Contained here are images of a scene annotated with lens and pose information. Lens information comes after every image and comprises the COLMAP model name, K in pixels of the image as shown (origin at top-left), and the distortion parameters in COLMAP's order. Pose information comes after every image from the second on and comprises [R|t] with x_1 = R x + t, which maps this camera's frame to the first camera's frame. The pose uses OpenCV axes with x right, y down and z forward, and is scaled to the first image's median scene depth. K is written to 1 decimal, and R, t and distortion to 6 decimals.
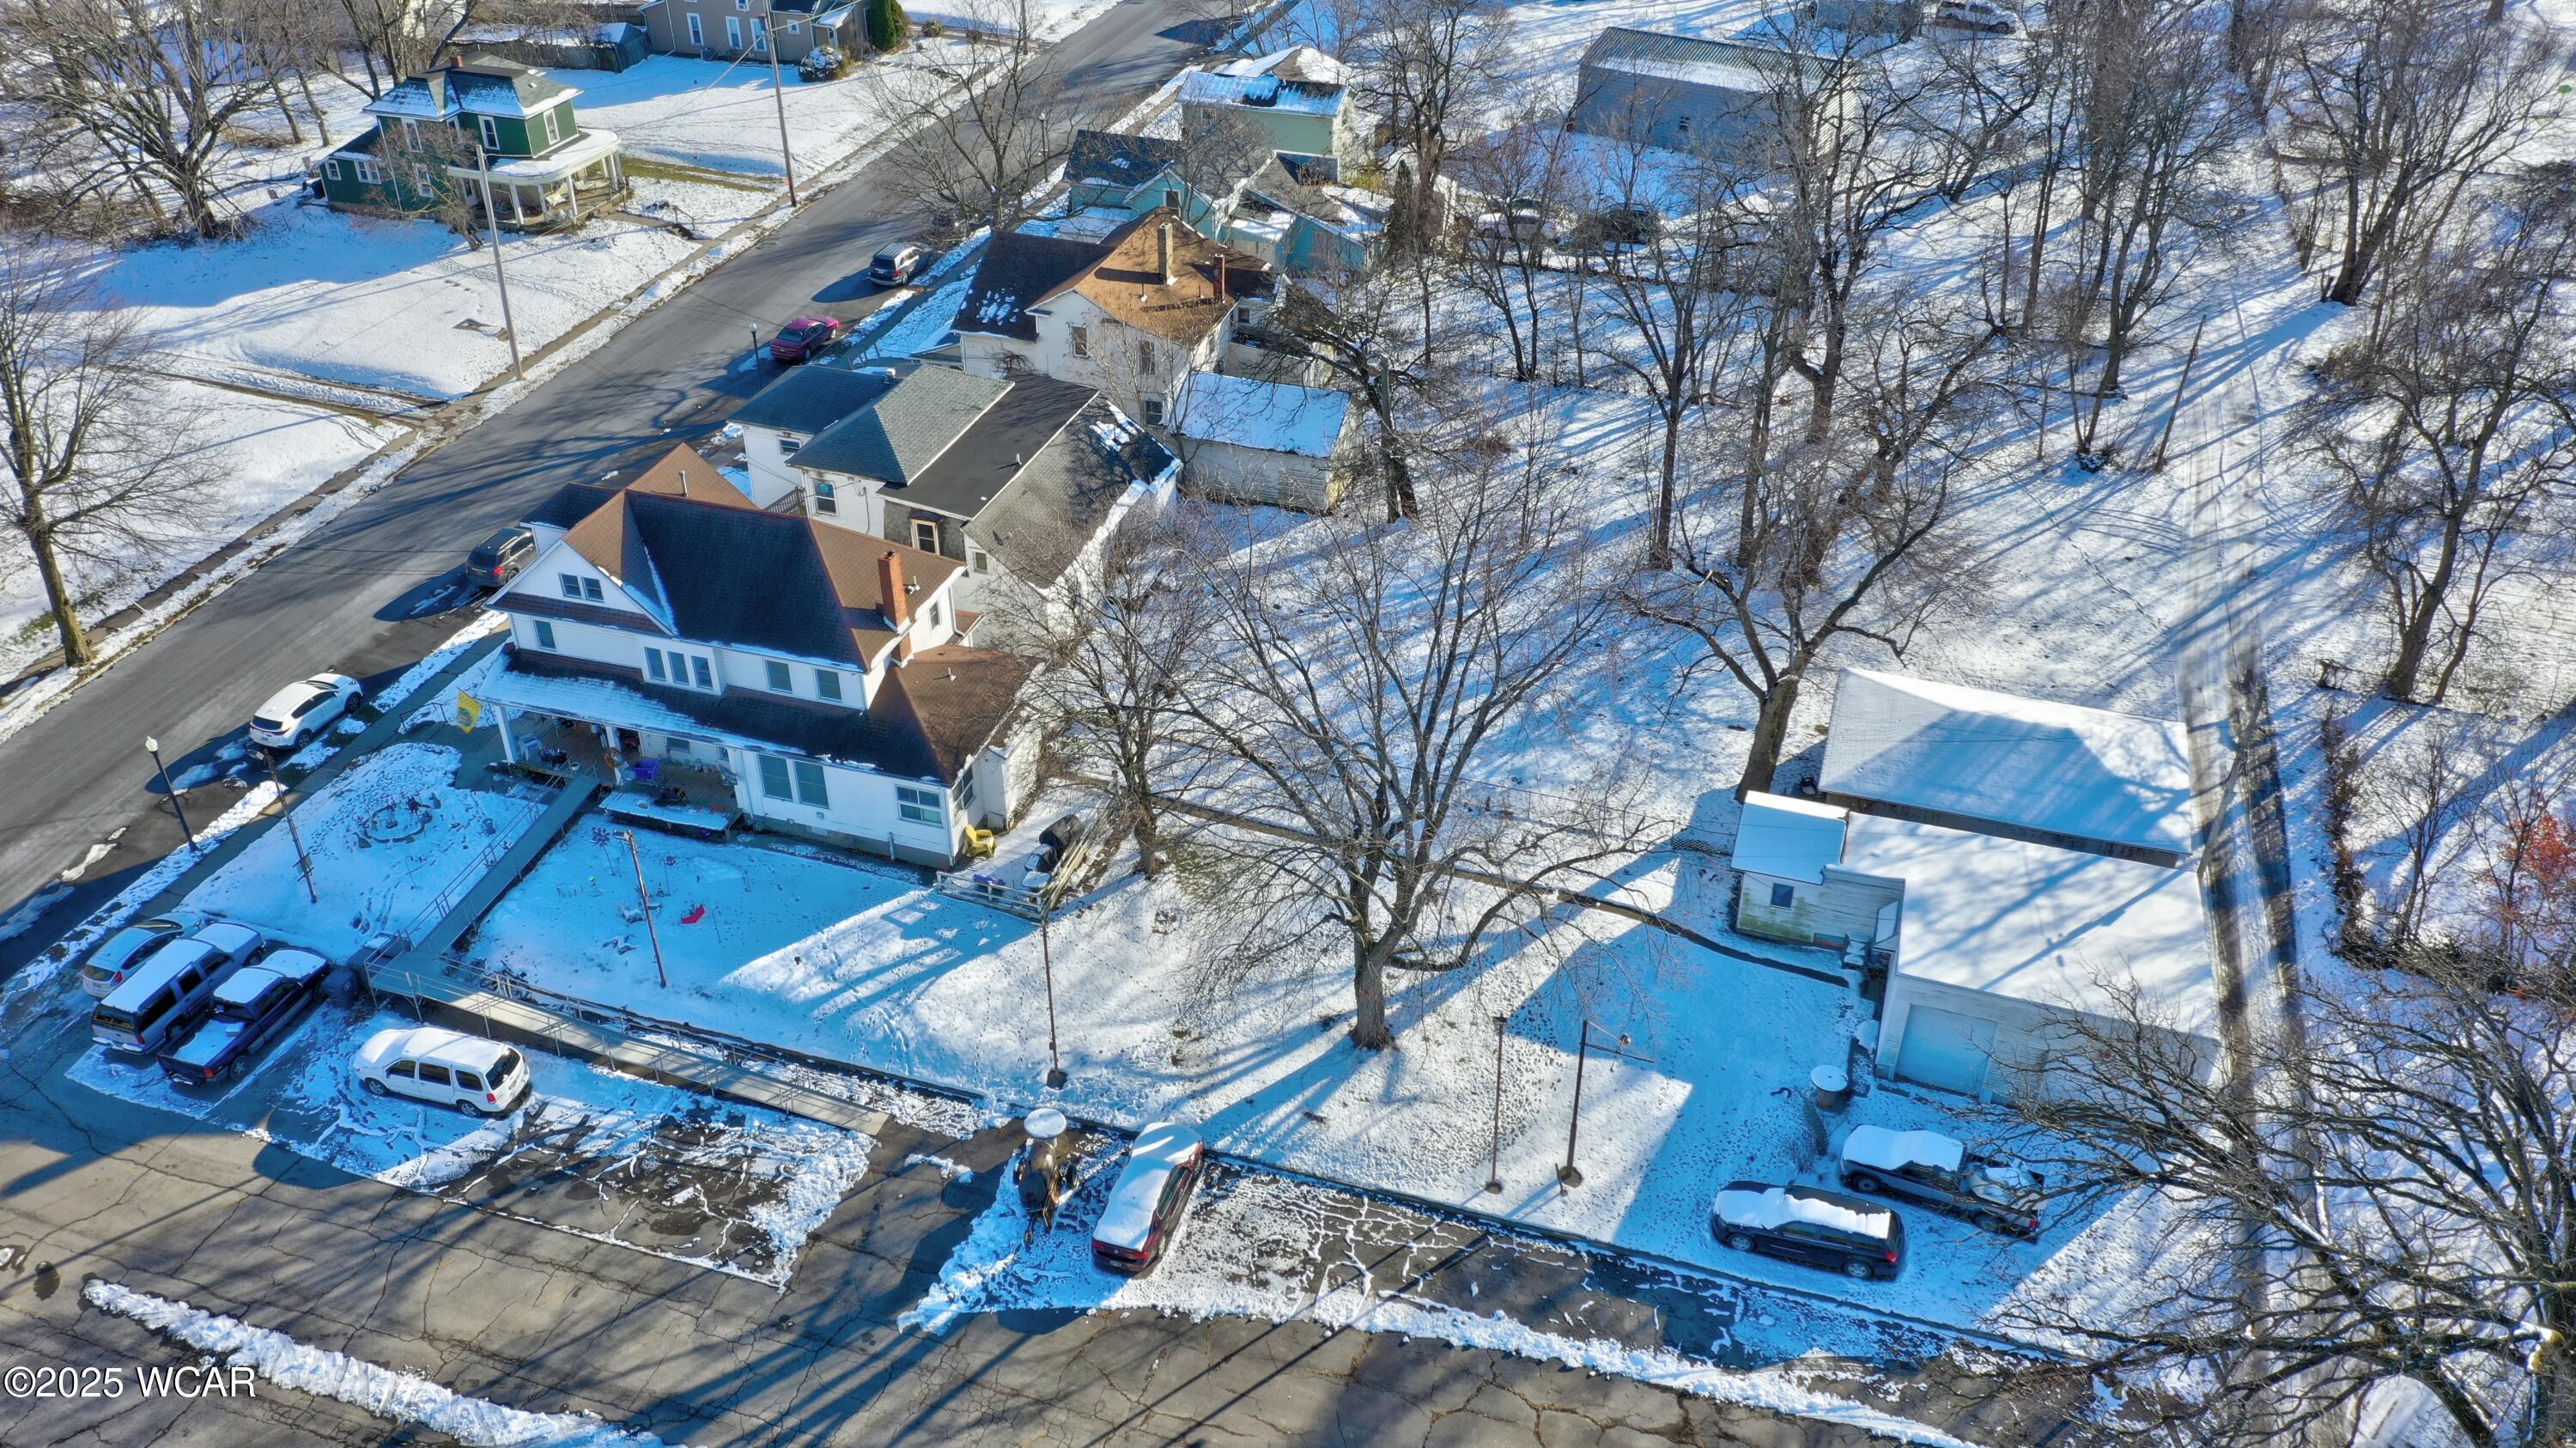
lens RADIAL K [[2071.7, 0, 1288.0], [0, 2071.7, 724.0], [0, 0, 1]] dist [0.011622, -0.005945]
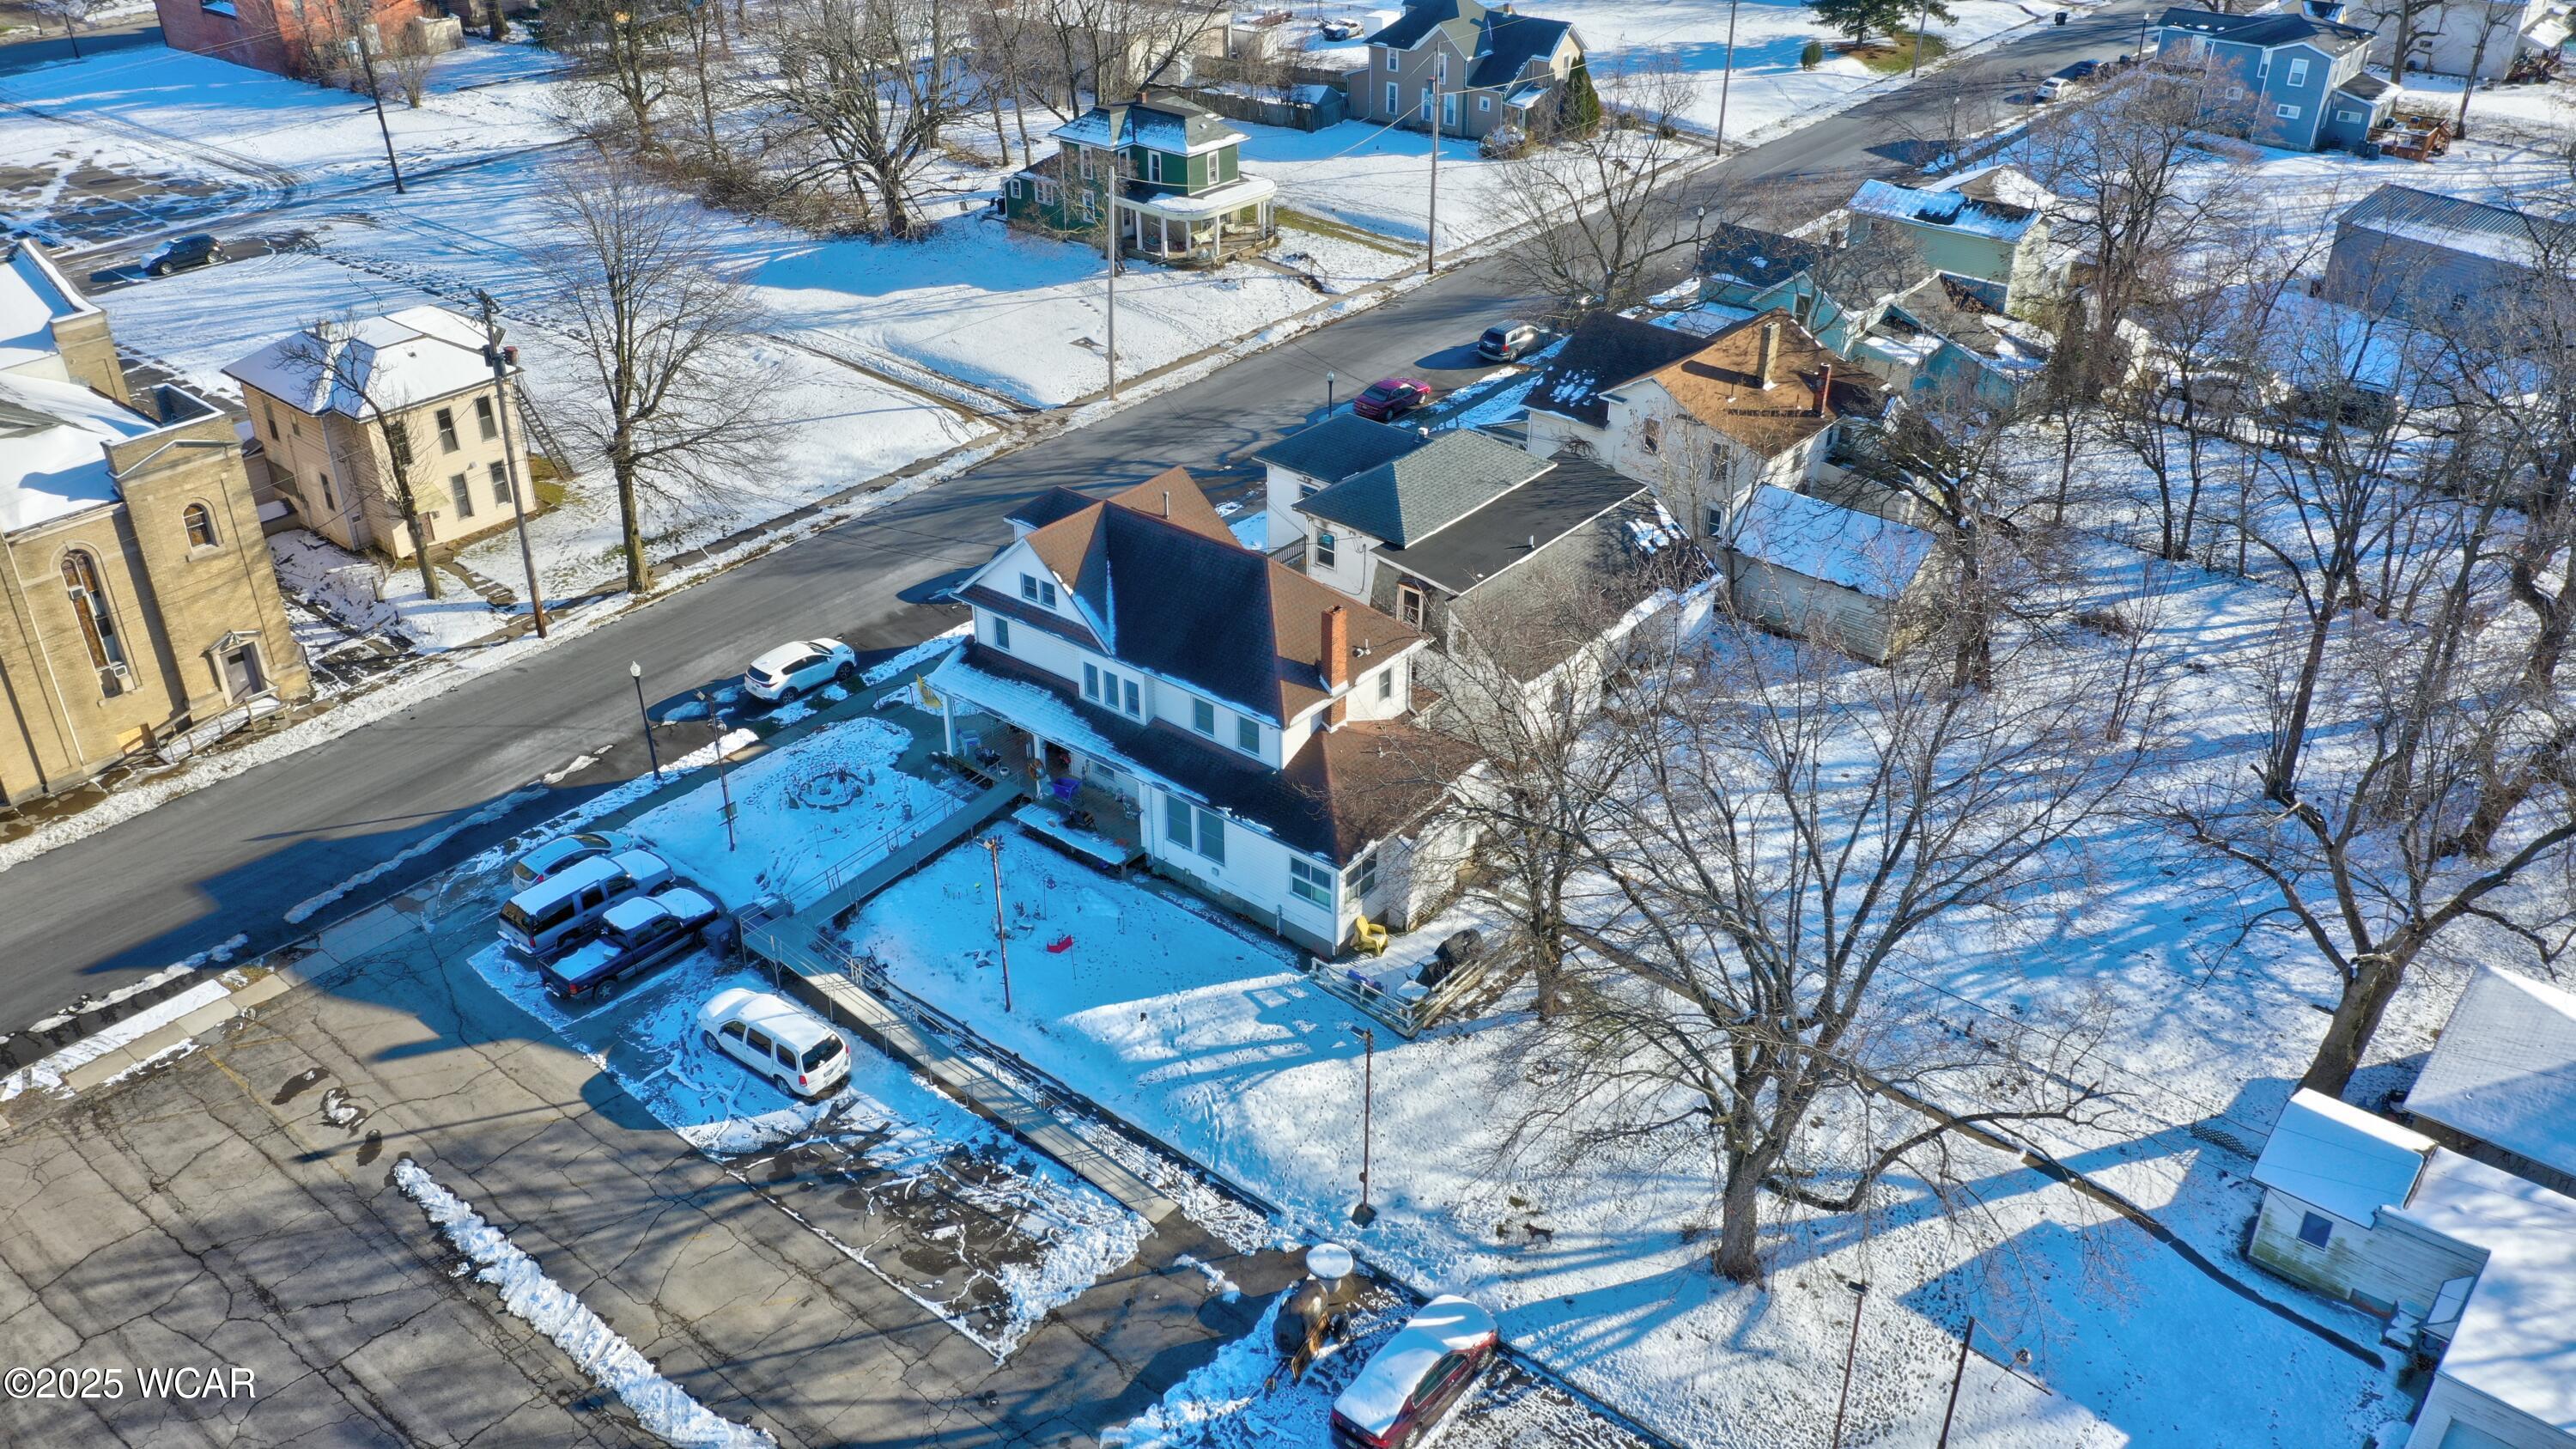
lens RADIAL K [[2068.6, 0, 1288.0], [0, 2068.6, 724.5], [0, 0, 1]] dist [0.002371, -0.001990]
pose [[0.927484, 0.185626, -0.324525, 0.092150], [-0.205094, 0.978383, -0.026526, -0.002613], [0.312586, 0.091161, 0.945505, 0.122451]]
